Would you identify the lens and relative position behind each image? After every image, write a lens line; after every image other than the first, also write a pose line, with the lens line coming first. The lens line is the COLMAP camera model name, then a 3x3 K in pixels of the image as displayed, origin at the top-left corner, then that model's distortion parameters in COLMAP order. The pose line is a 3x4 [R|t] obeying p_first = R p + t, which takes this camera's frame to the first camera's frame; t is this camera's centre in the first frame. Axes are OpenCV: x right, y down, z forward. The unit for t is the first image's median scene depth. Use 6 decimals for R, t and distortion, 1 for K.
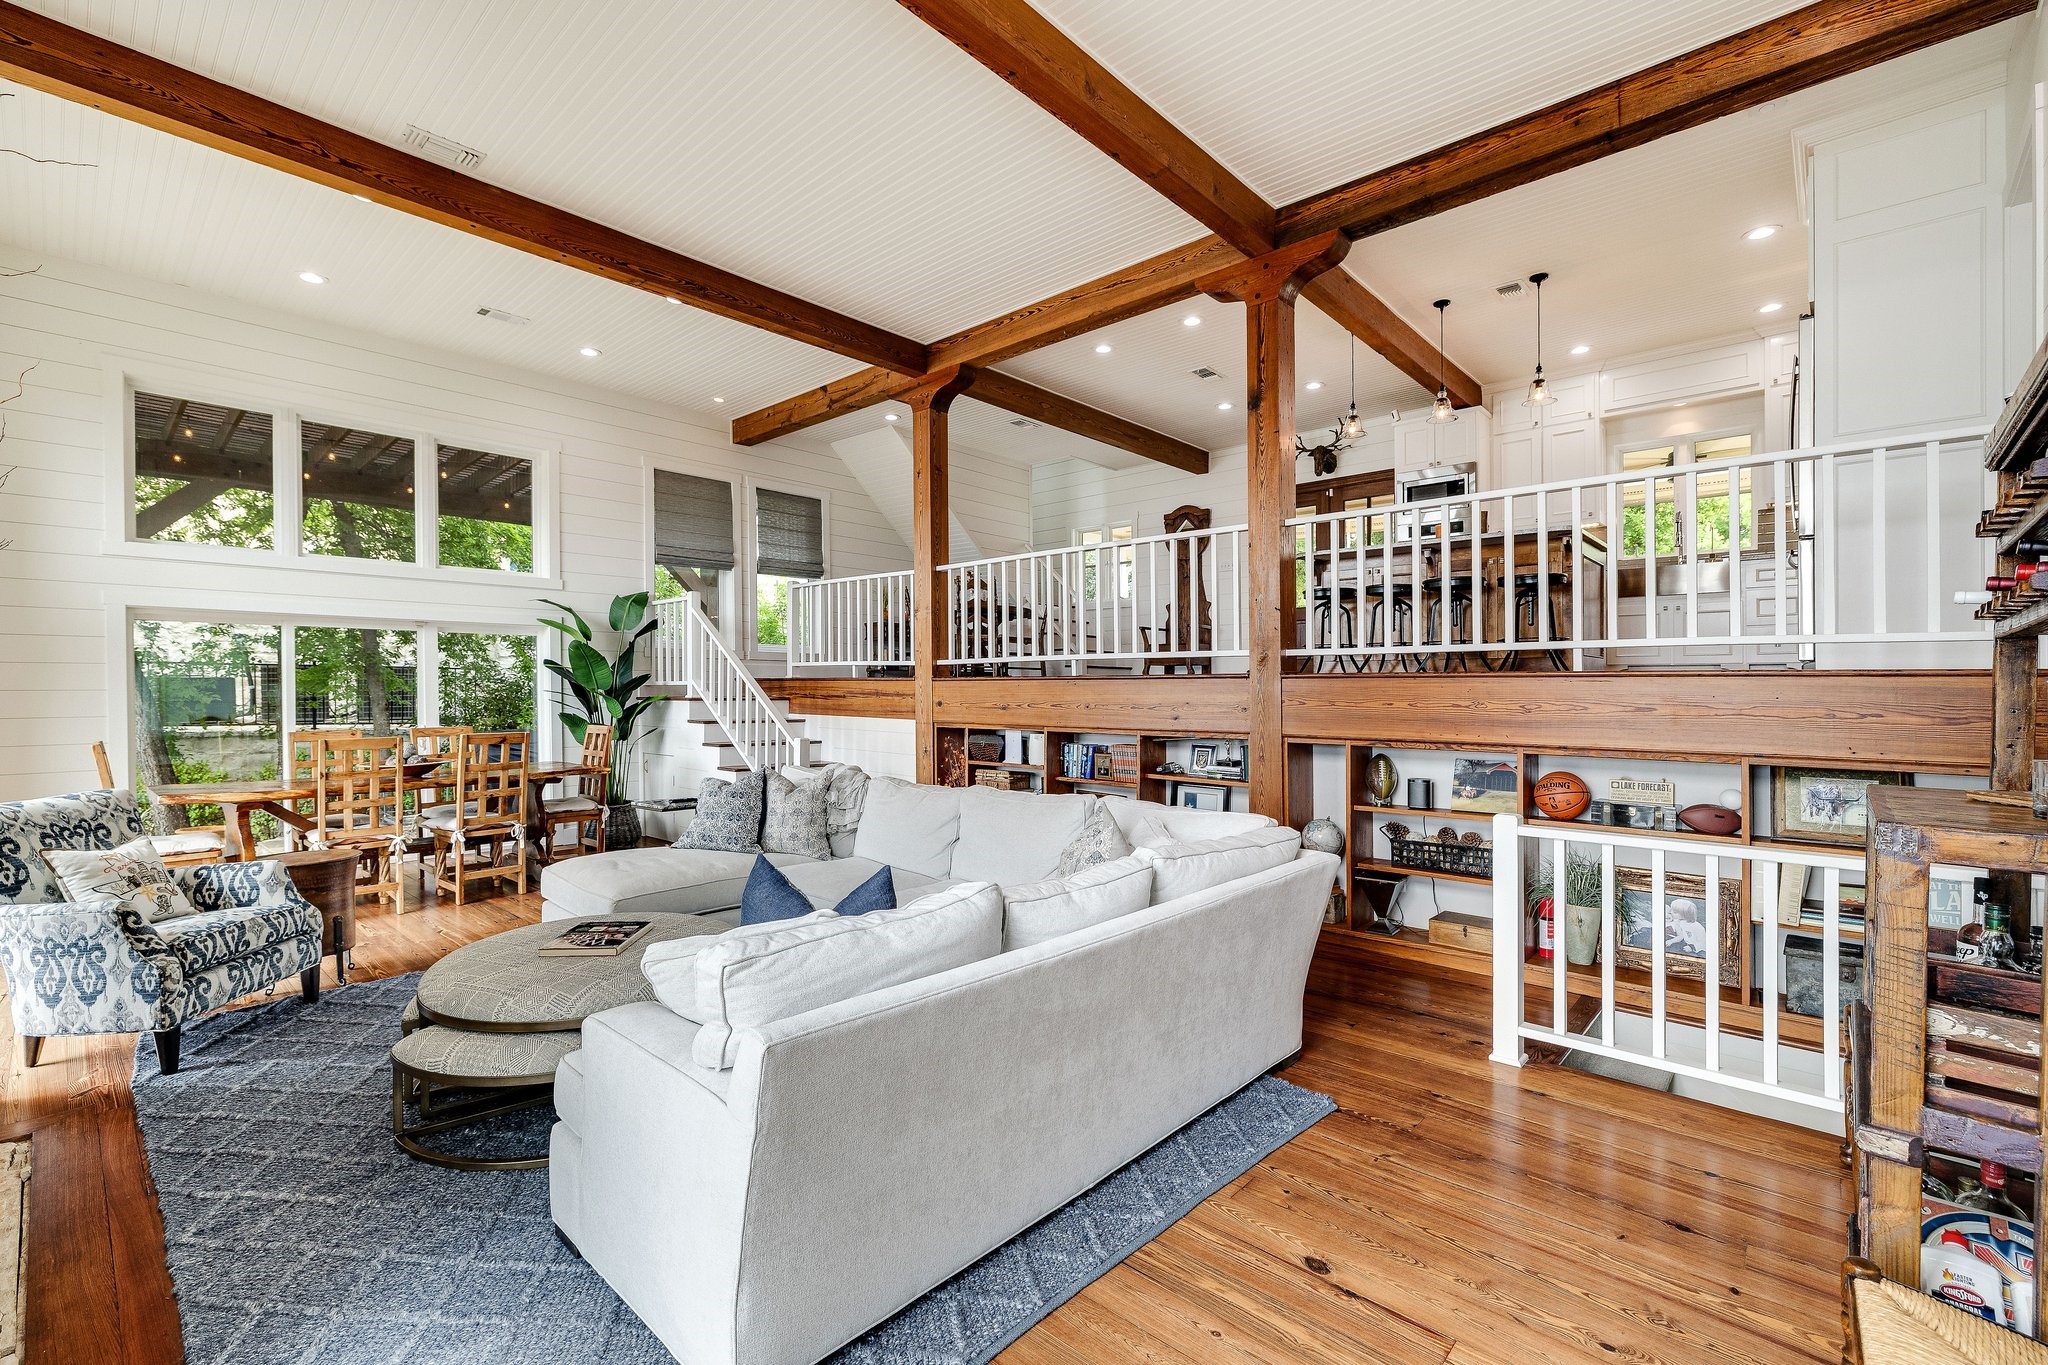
lens RADIAL K [[889.1, 0, 1015.8], [0, 889.1, 686.1], [0, 0, 1]] dist [0.000228, 0.000292]
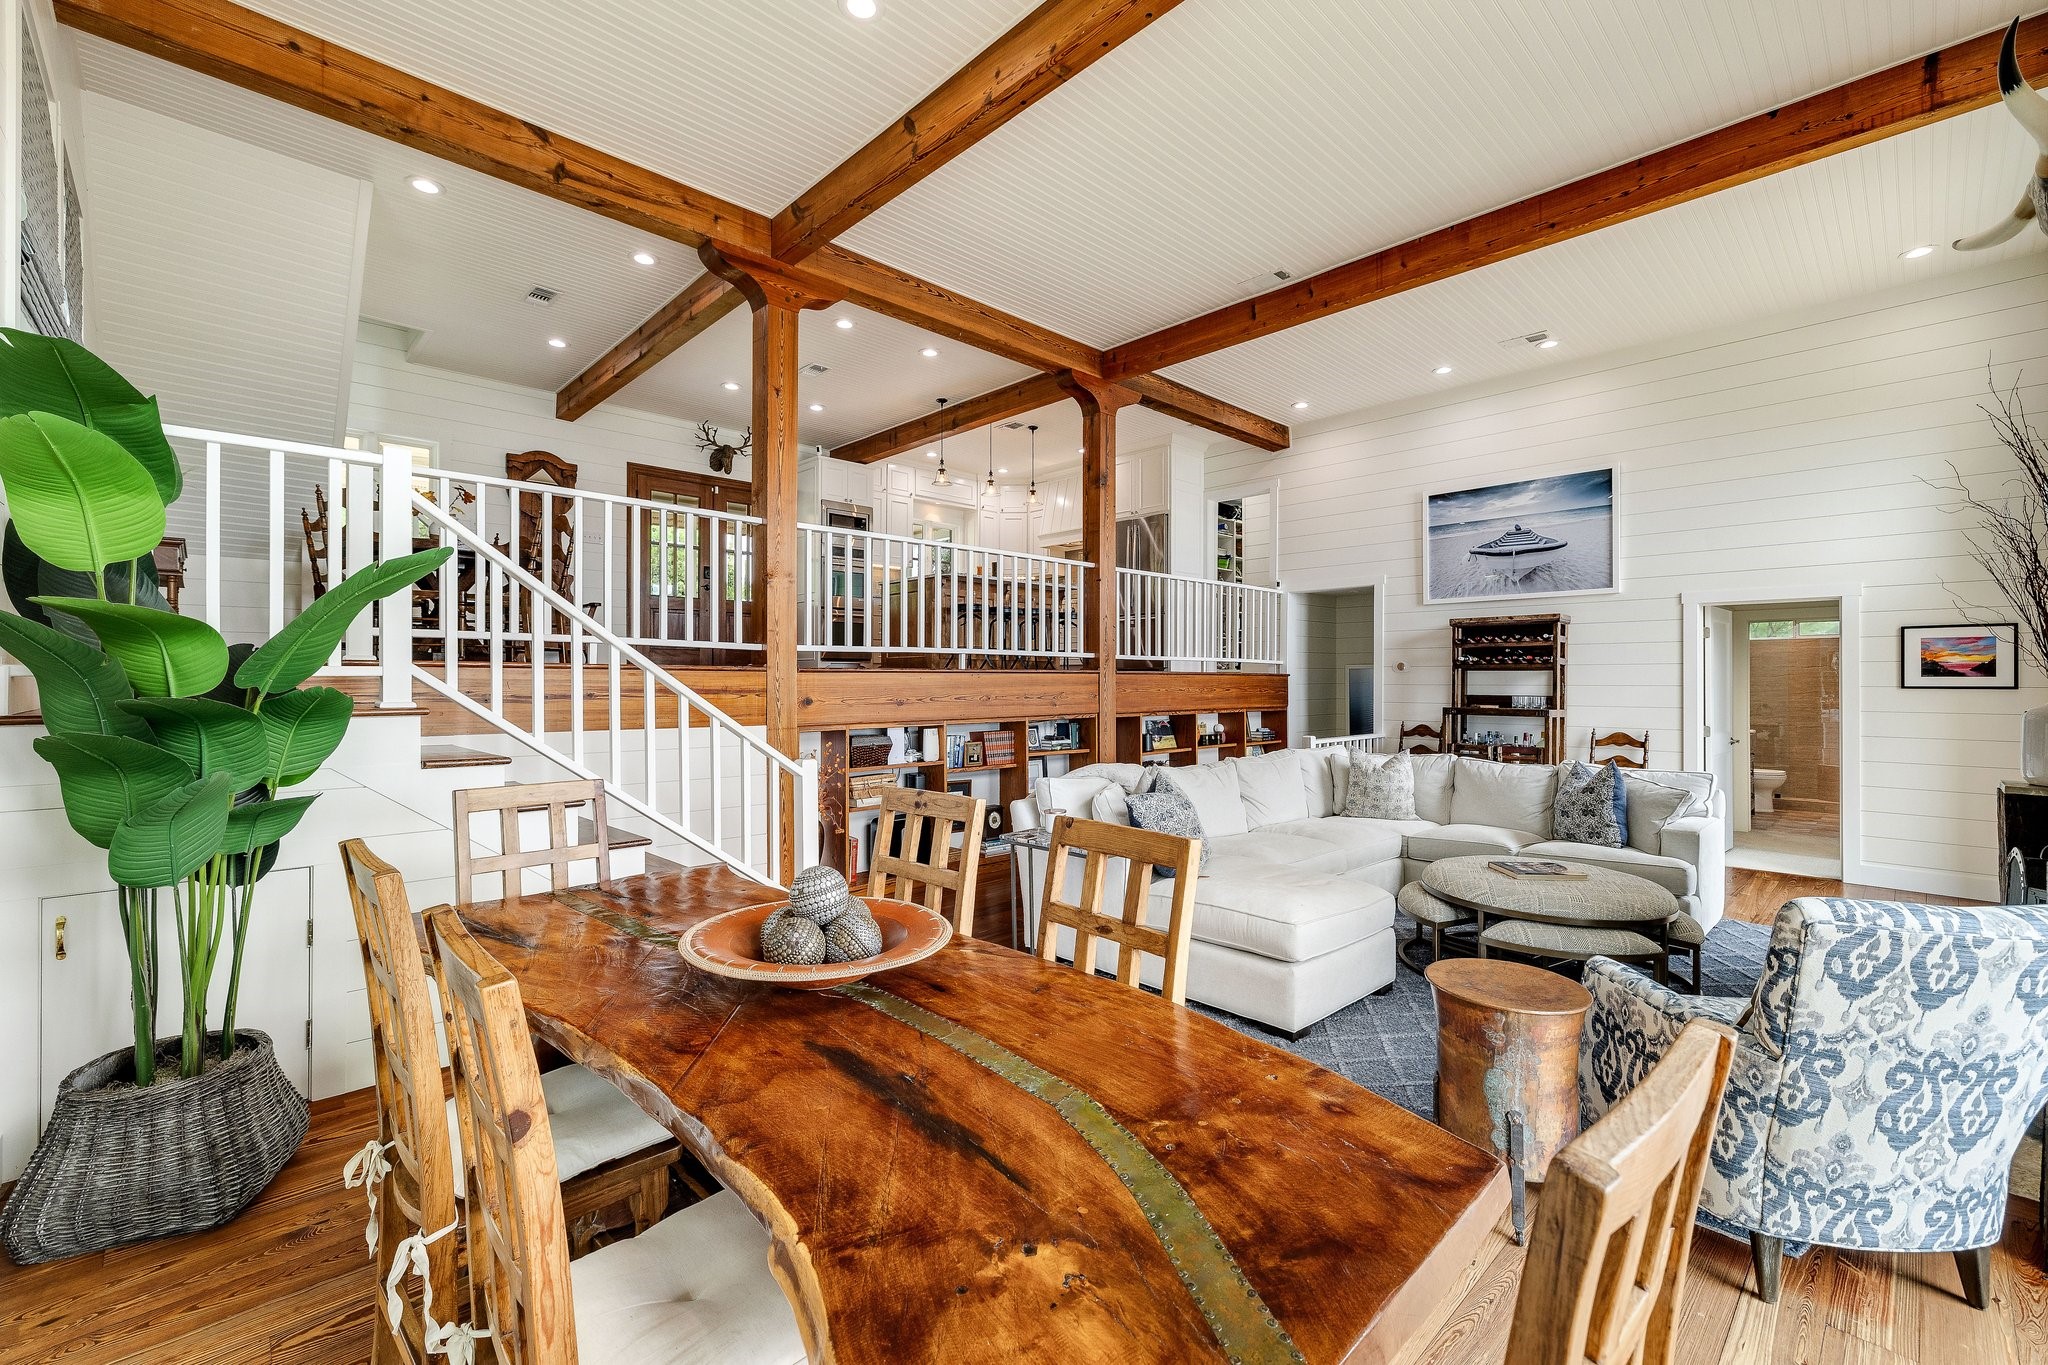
lens RADIAL K [[874.2, 0, 1016.1], [0, 874.2, 678.3], [0, 0, 1]] dist [0.012152, 0.000294]
pose [[0.068078, -0.000425, 0.997680, -0.862069], [-0.003008, 0.999995, 0.000631, -0.000473], [-0.997675, -0.003044, 0.068076, 0.783478]]
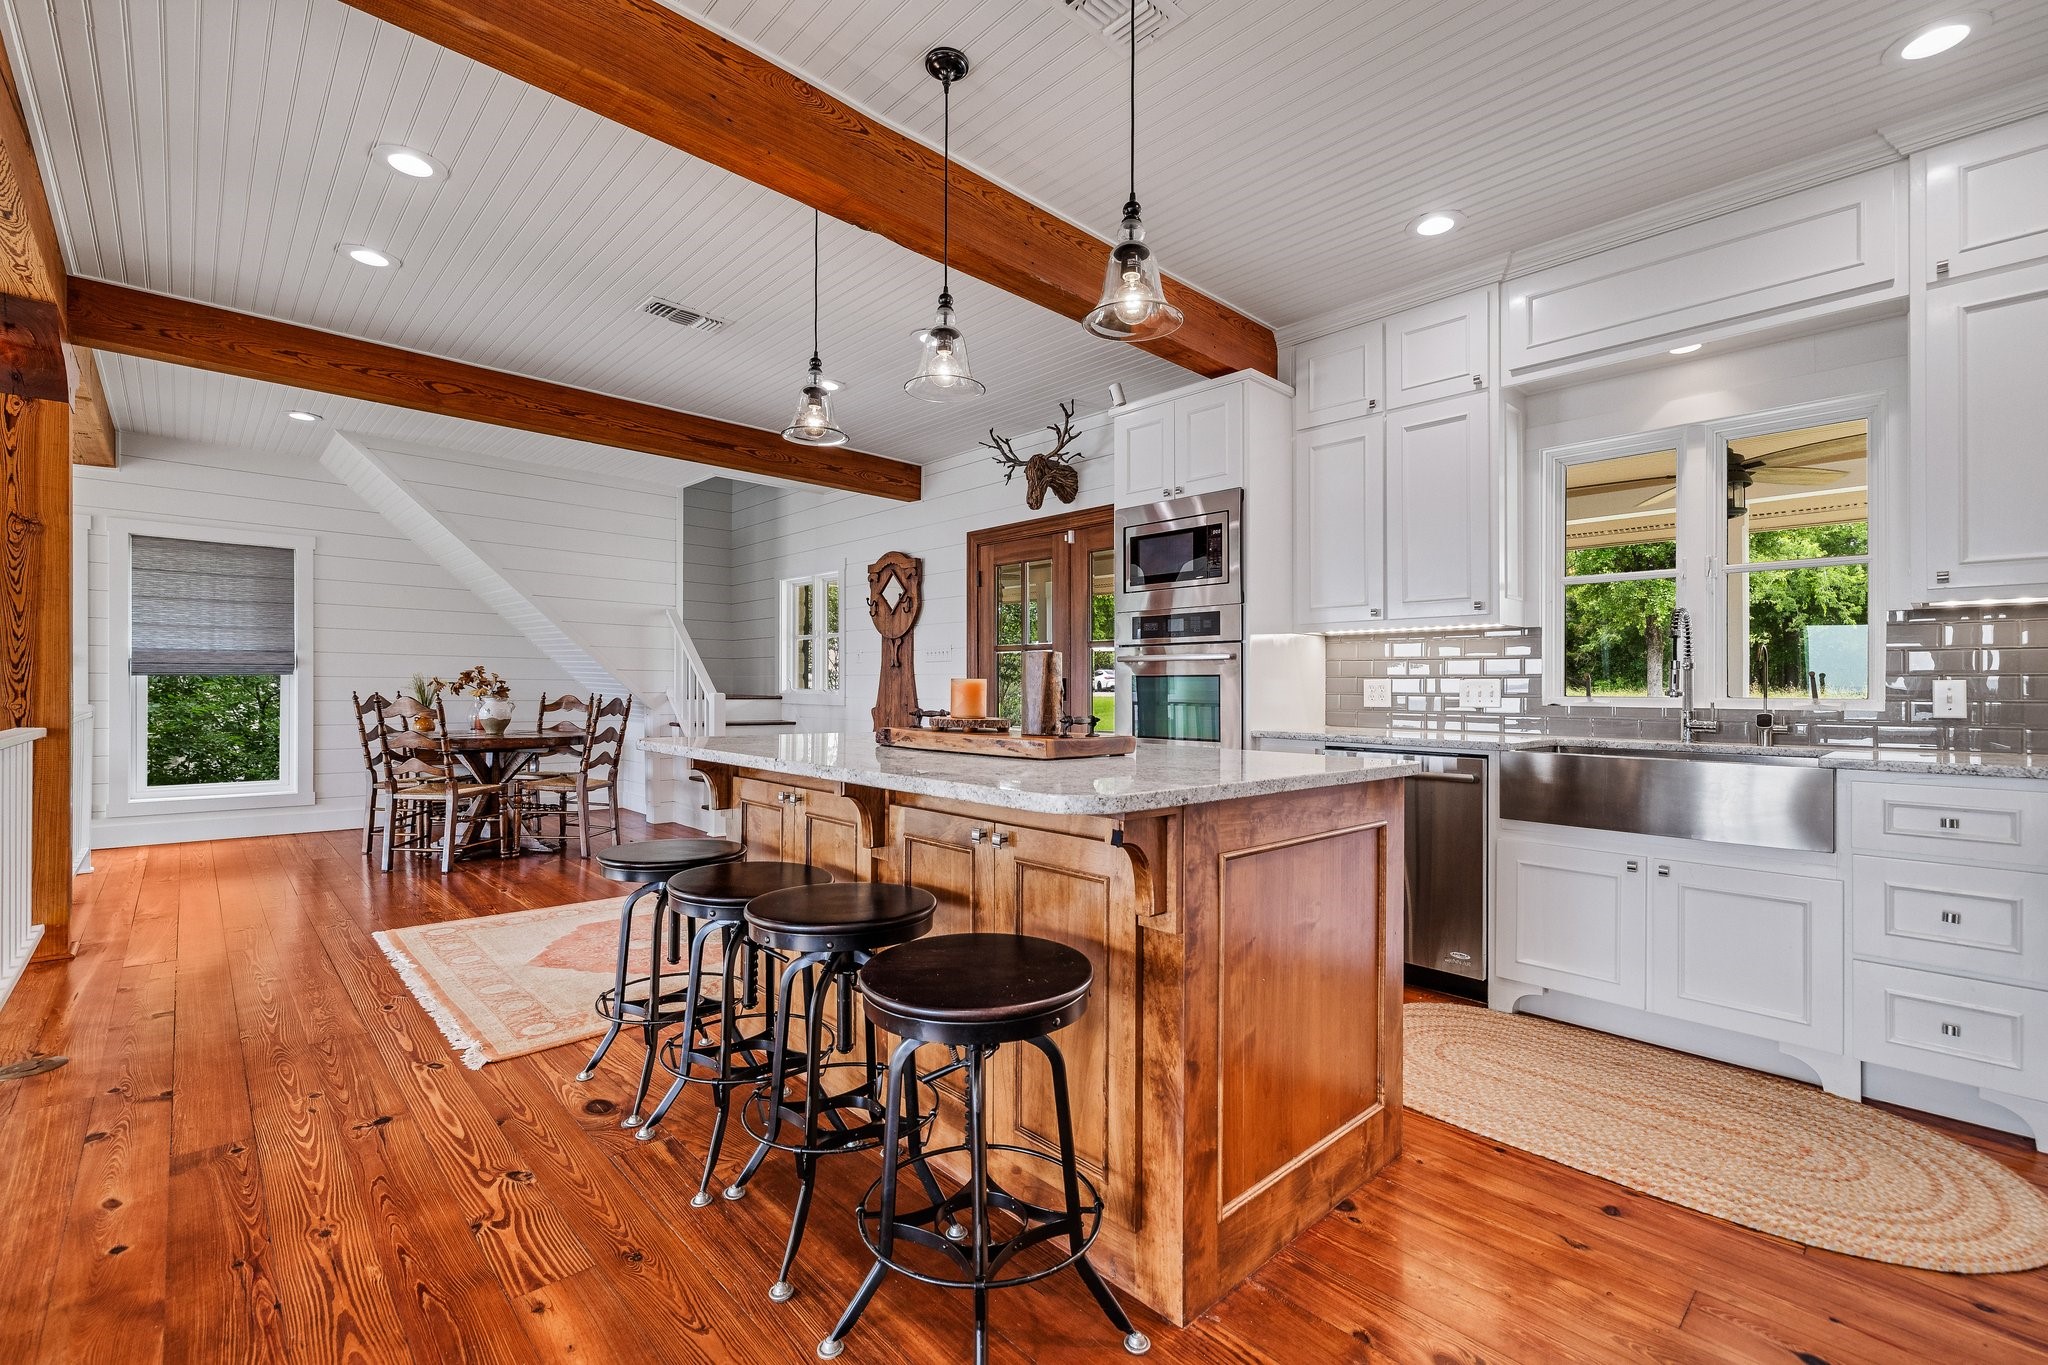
lens RADIAL K [[889.1, 0, 1015.8], [0, 889.1, 686.1], [0, 0, 1]] dist [0.000228, 0.000292]
pose [[0.997429, 0.005406, -0.071457, 0.485610], [-0.005666, 0.999978, -0.003436, -0.163520], [0.071437, 0.003832, 0.997438, 0.589271]]
